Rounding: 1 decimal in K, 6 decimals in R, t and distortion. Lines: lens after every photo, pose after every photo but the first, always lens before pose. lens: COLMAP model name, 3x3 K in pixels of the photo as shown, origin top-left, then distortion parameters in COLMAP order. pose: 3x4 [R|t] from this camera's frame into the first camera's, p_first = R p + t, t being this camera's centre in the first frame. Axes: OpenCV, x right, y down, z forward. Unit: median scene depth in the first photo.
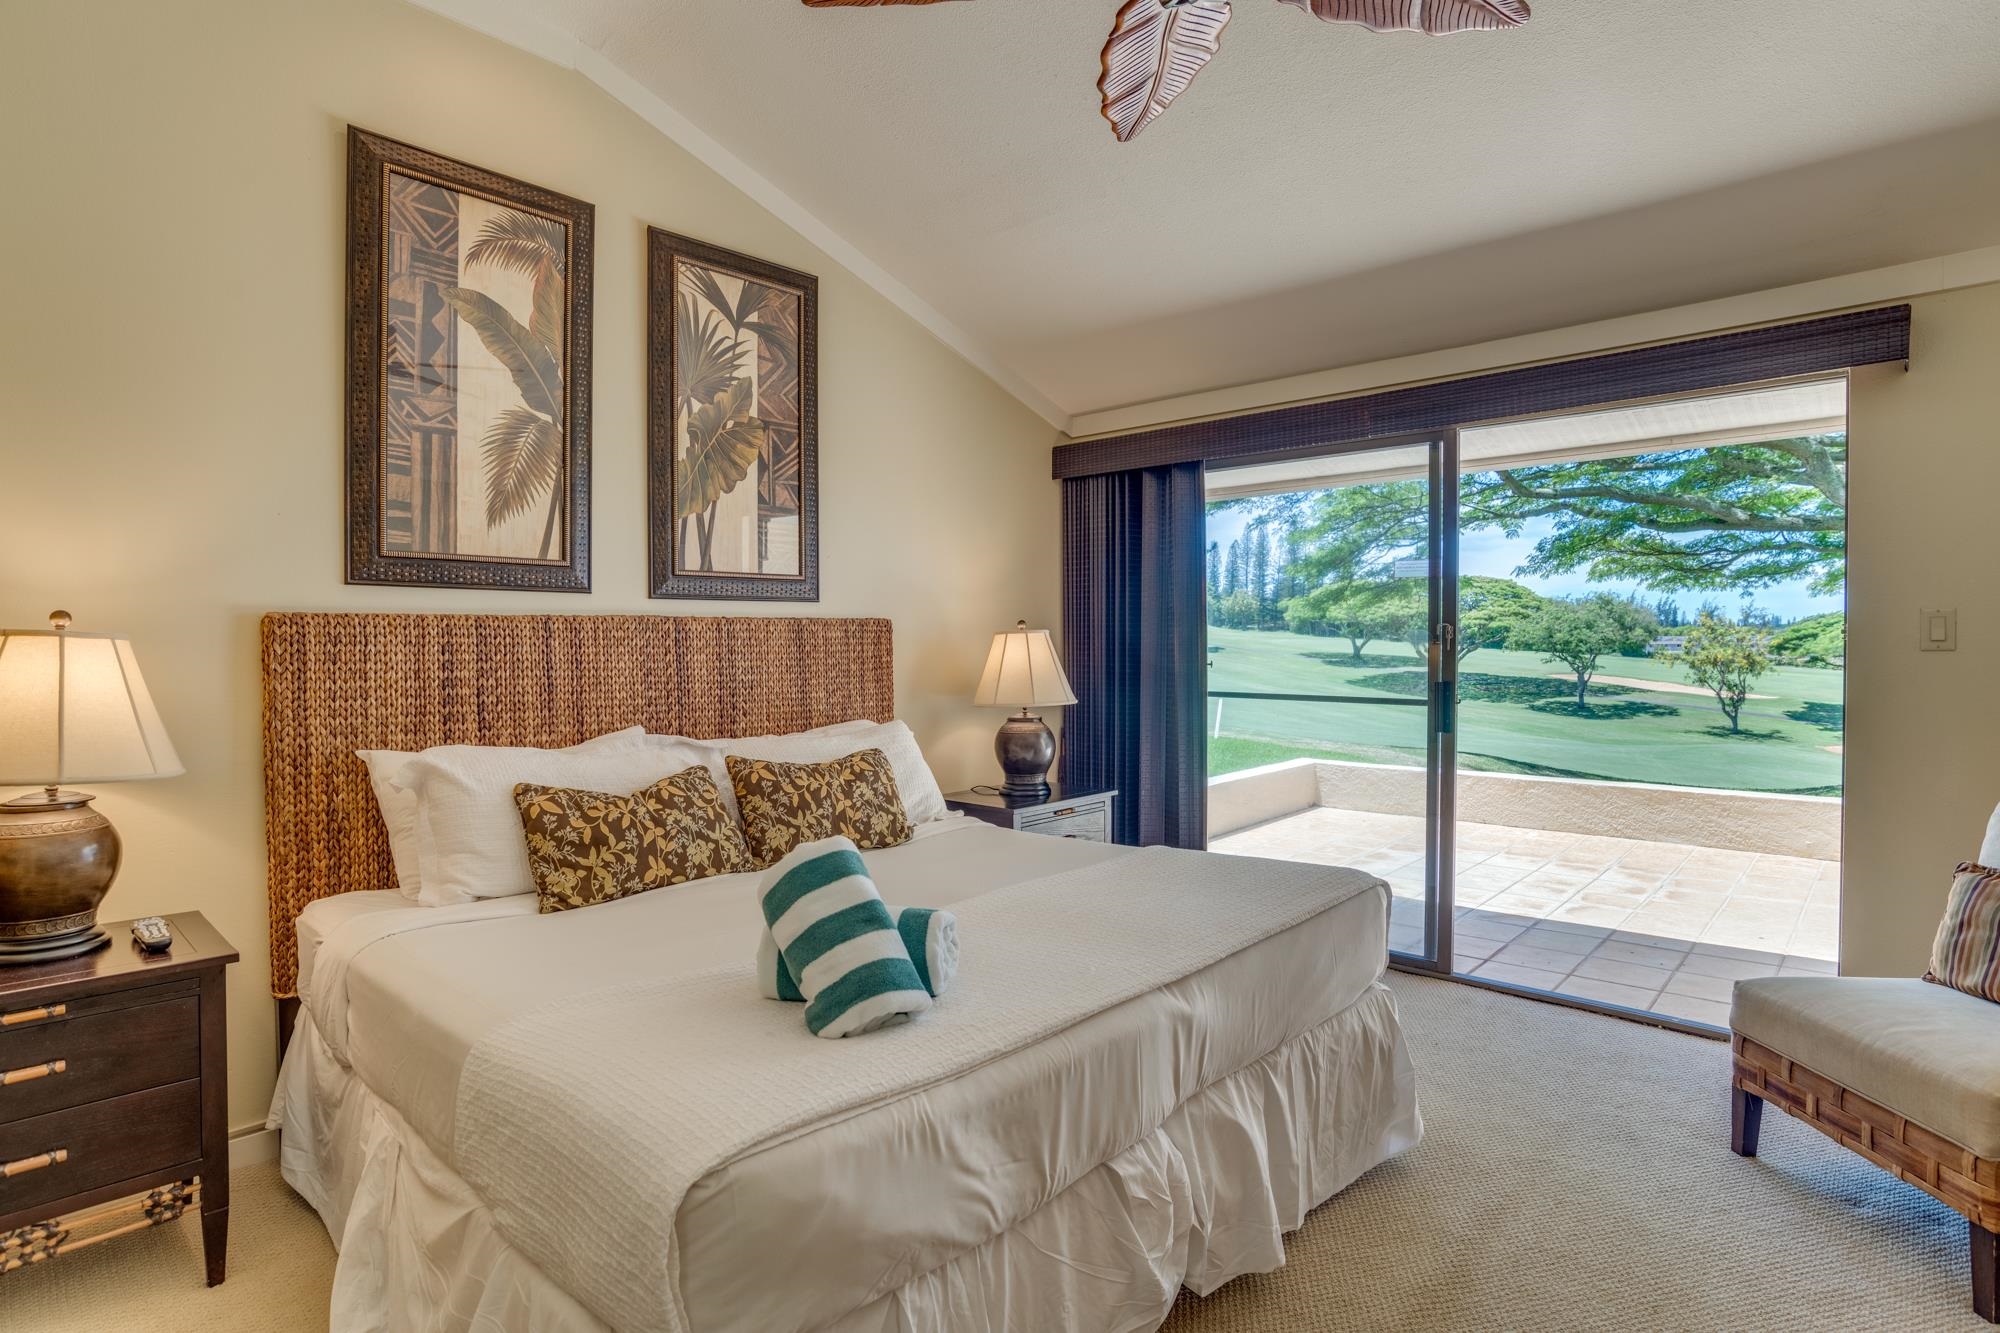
lens RADIAL K [[1017.1, 0, 1008.1], [0, 1017.1, 665.3], [0, 0, 1]] dist [-0.051084, 0.021107]
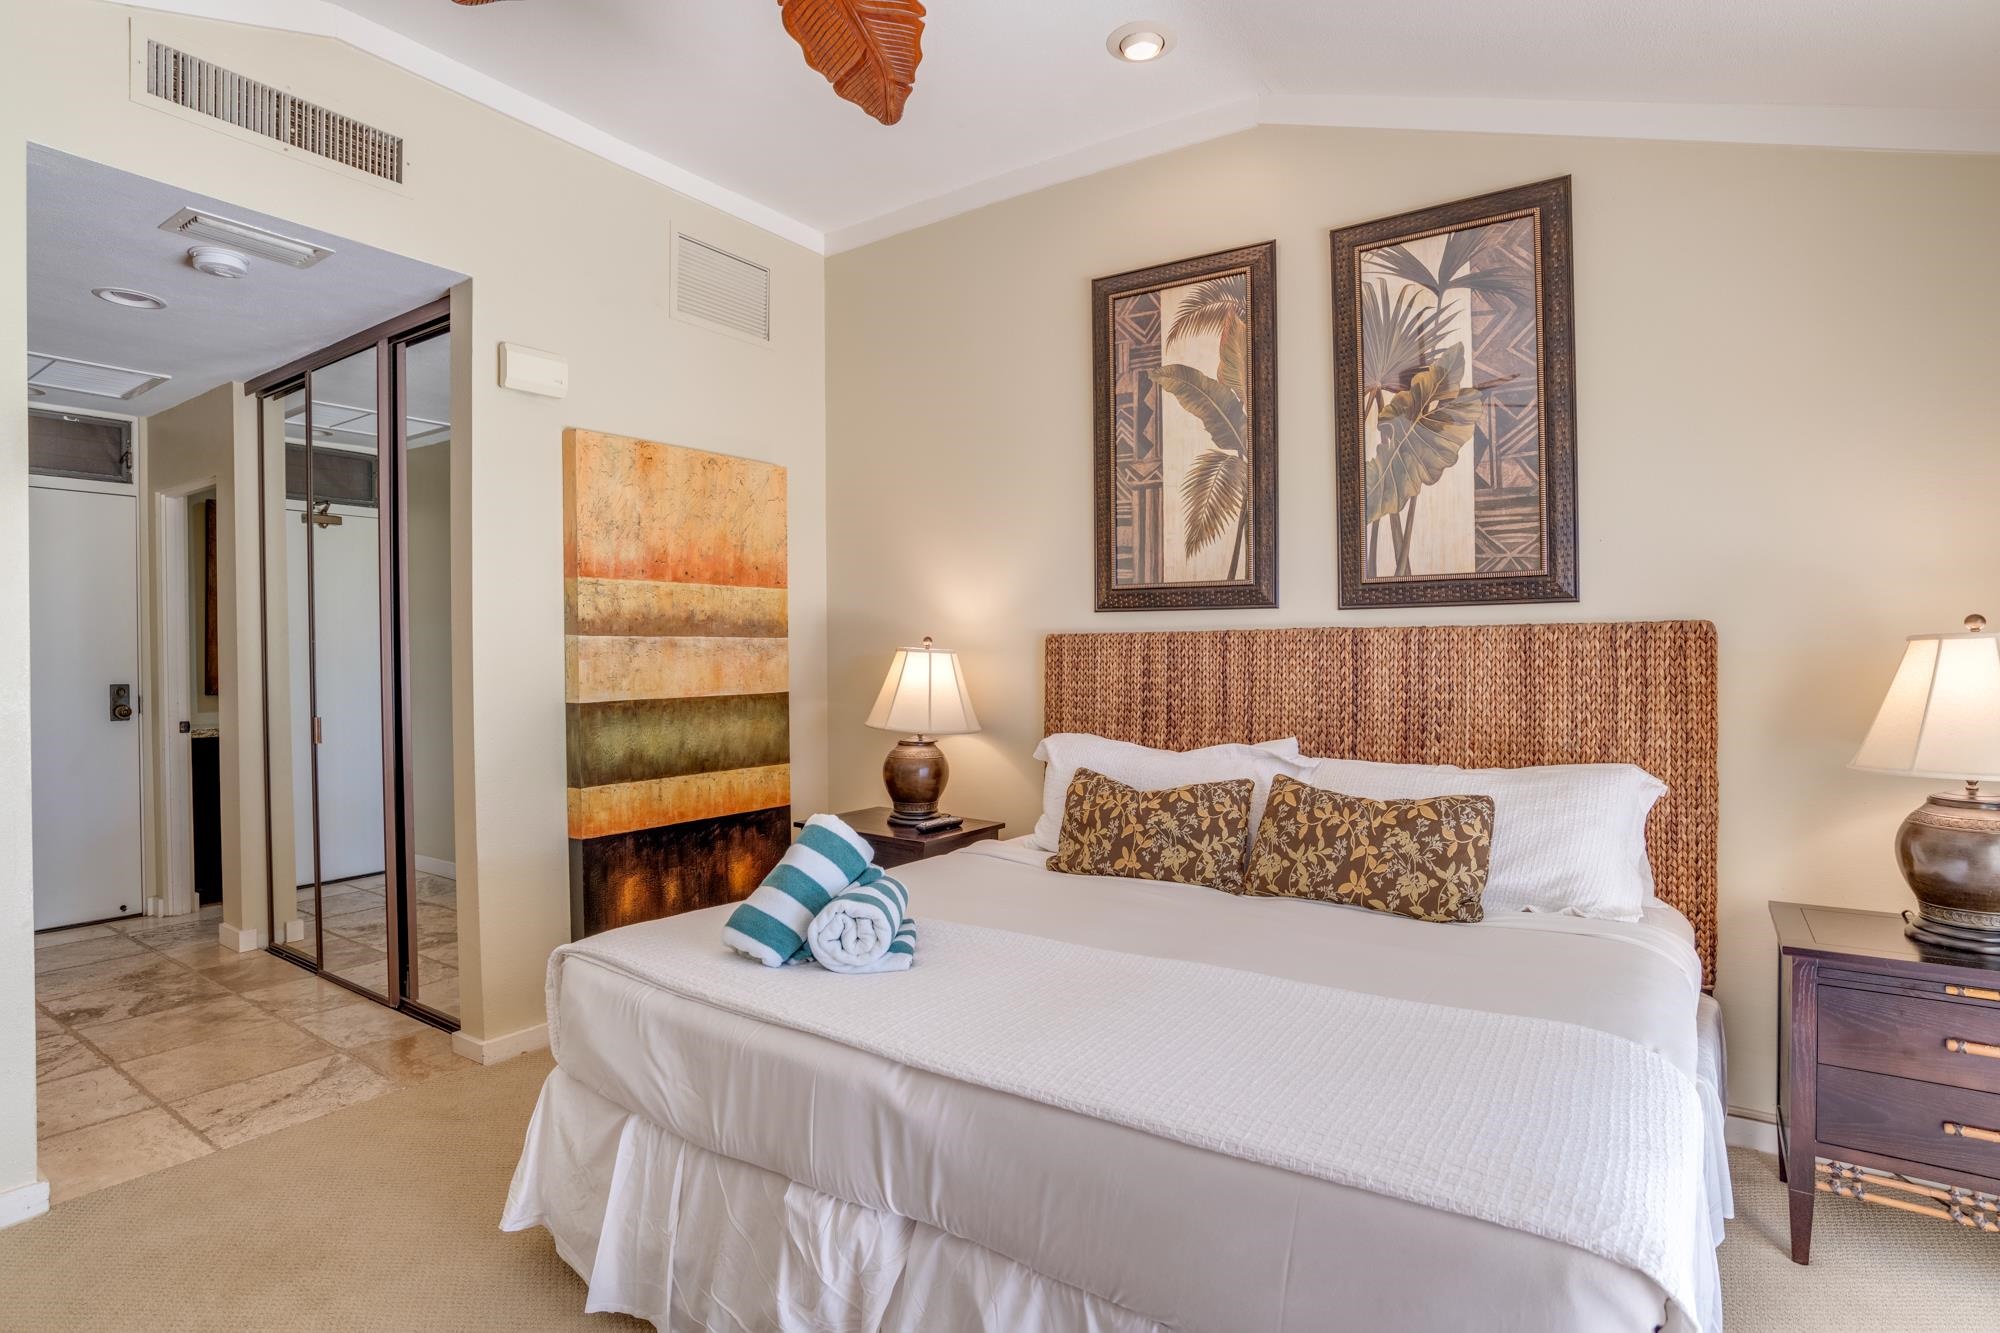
lens RADIAL K [[1017.1, 0, 999.1], [0, 1017.1, 658.4], [0, 0, 1]] dist [-0.051084, 0.021107]
pose [[0.140935, 0.003411, -0.990013, 0.618396], [-0.025498, 0.999675, -0.000186, -0.012074], [0.989690, 0.025269, 0.140976, 0.594192]]
